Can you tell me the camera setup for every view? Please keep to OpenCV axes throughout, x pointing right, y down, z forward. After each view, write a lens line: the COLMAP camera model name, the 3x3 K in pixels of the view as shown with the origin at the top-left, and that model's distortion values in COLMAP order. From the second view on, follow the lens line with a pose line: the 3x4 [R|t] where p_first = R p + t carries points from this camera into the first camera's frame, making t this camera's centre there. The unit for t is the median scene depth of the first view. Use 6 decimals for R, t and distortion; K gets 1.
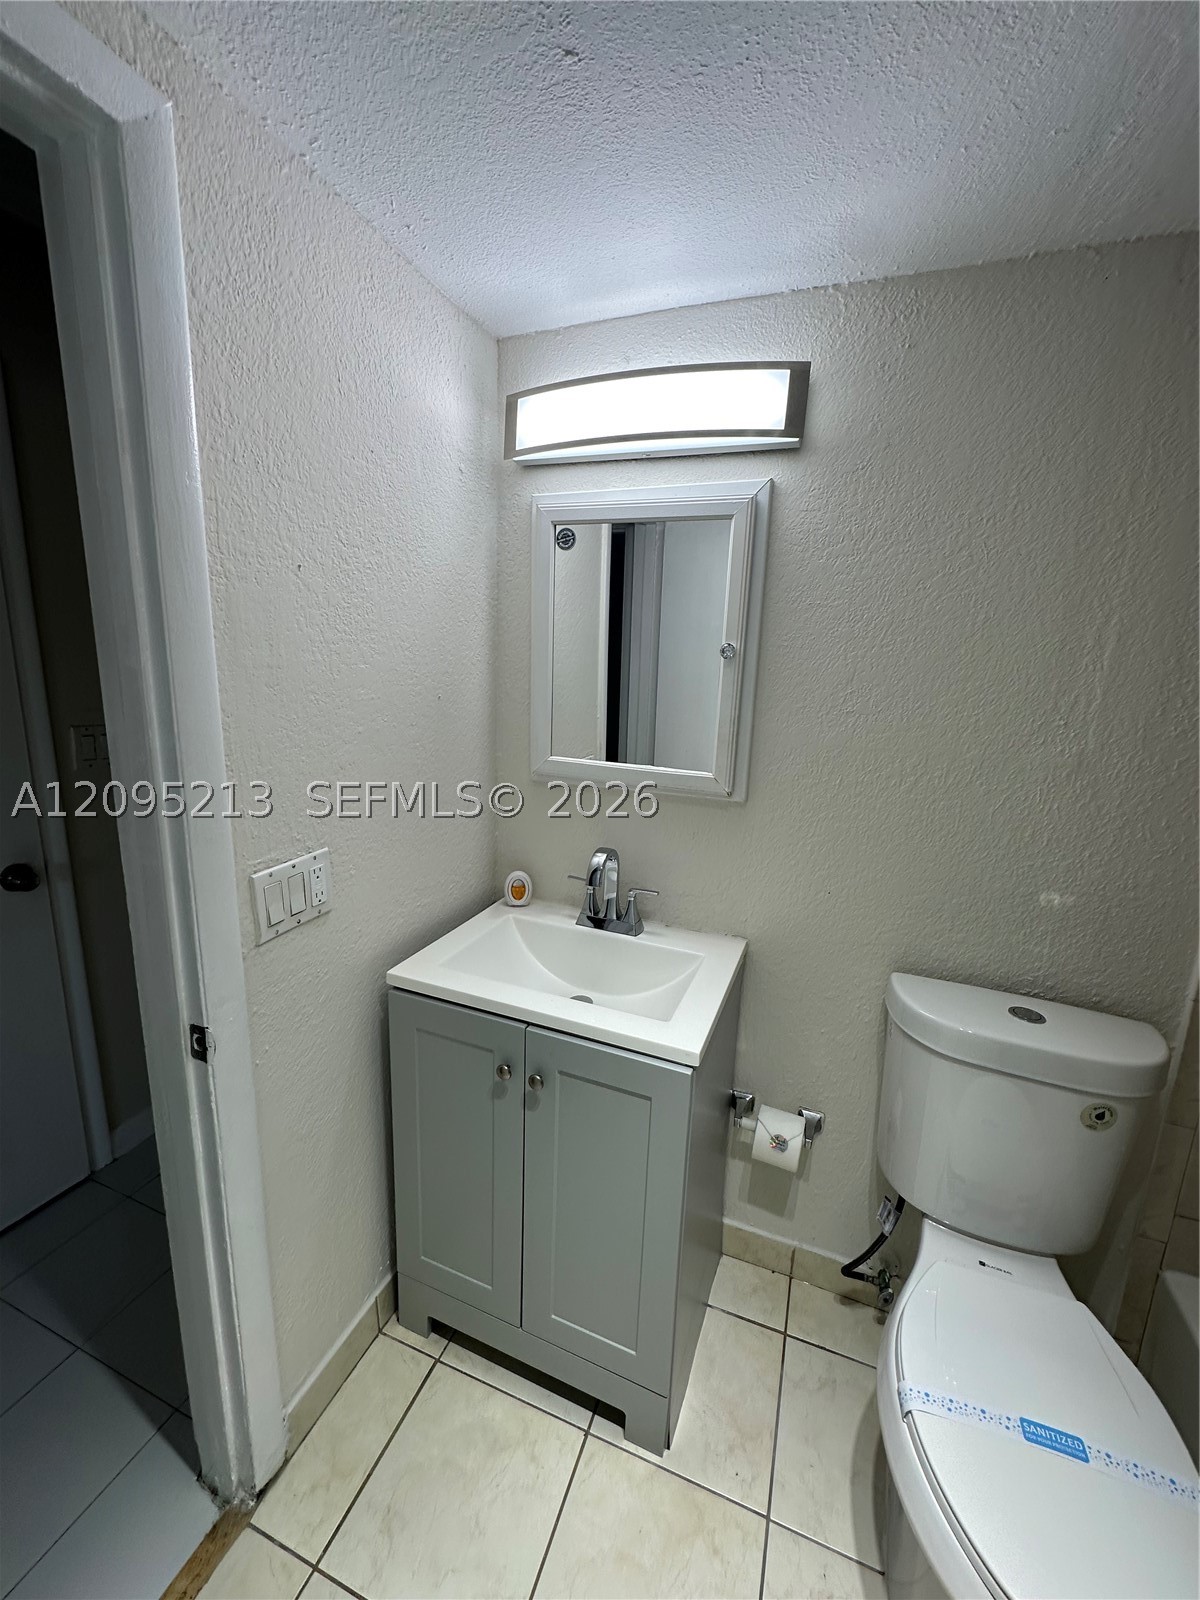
lens RADIAL K [[641.7, 0, 598.4], [0, 641.7, 798.5], [0, 0, 1]] dist [-0.003605, 0.000510]
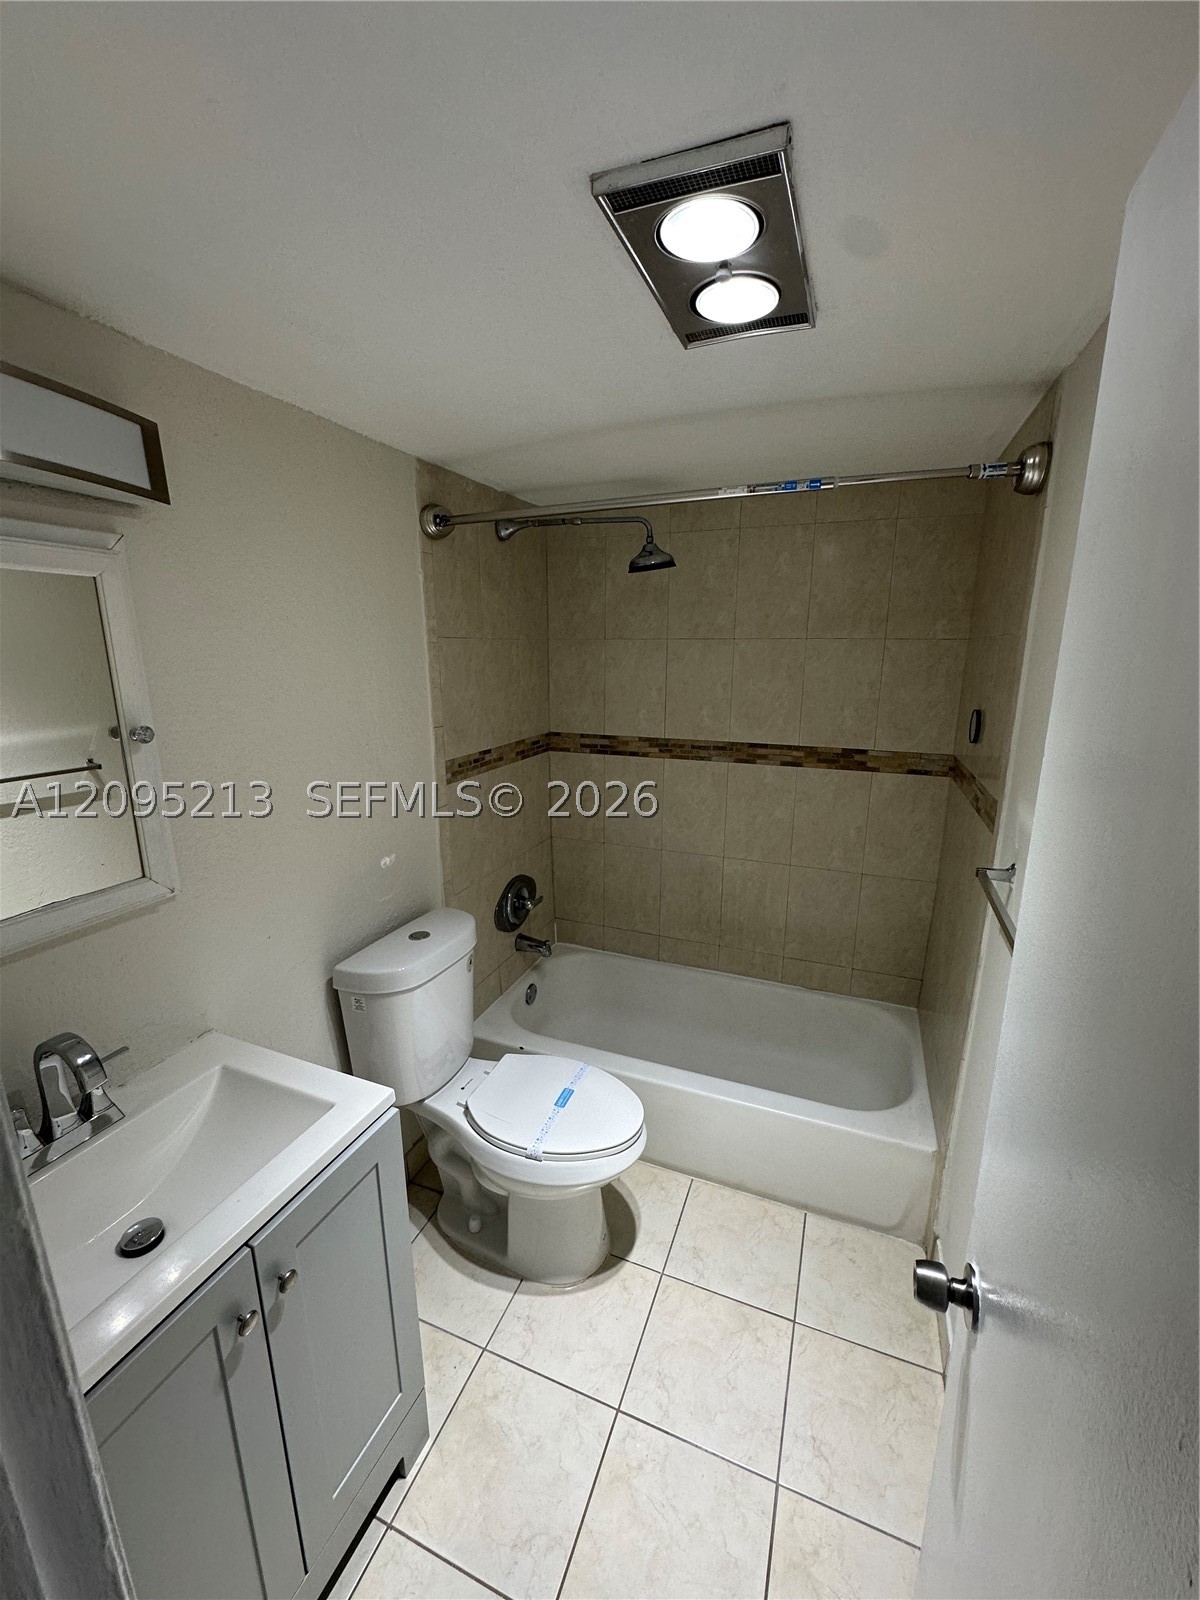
lens RADIAL K [[641.7, 0, 598.4], [0, 641.7, 798.5], [0, 0, 1]] dist [-0.003605, 0.000510]
pose [[0.020334, -0.267910, 0.963229, -0.656711], [0.213643, 0.942340, 0.257589, -0.252003], [-0.976700, 0.200549, 0.076399, 0.380572]]
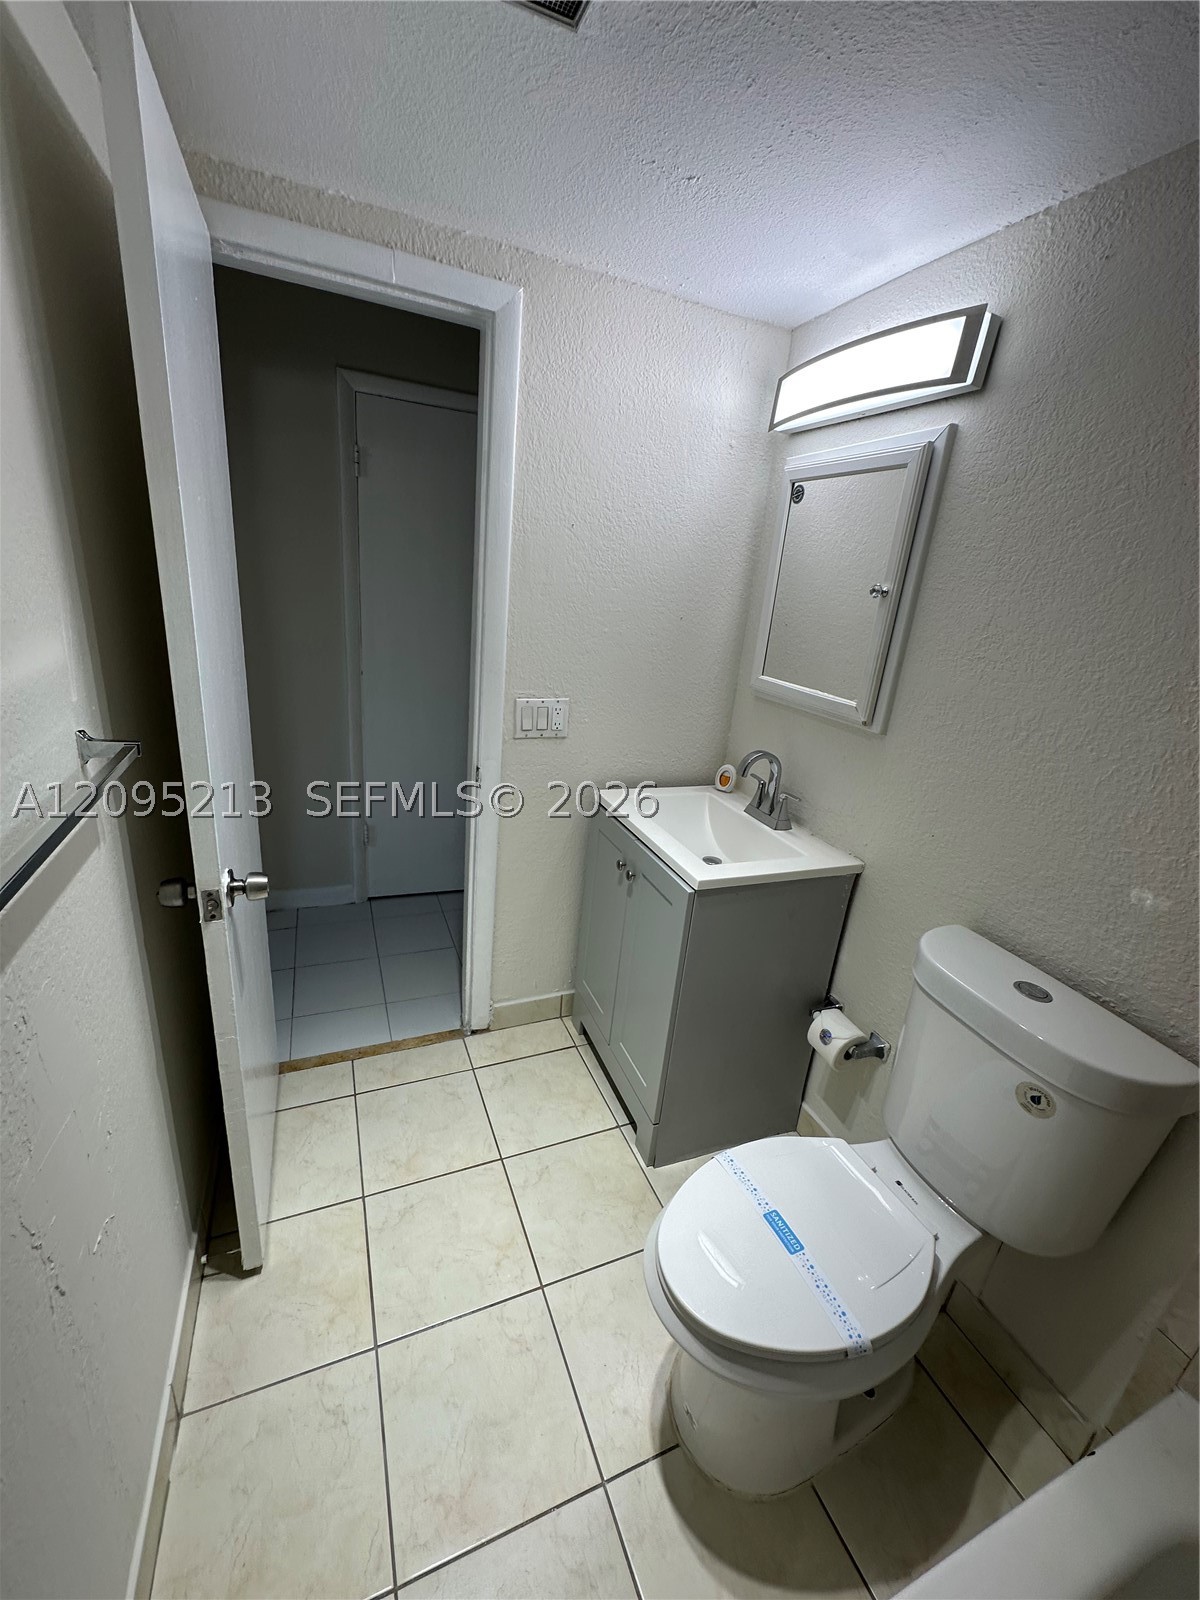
lens RADIAL K [[641.7, 0, 598.4], [0, 641.7, 798.5], [0, 0, 1]] dist [-0.003605, 0.000510]
pose [[0.690318, 0.256701, -0.676436, 0.746051], [-0.214335, 0.965532, 0.147677, 0.059140], [0.691030, 0.043040, 0.721544, -0.122614]]
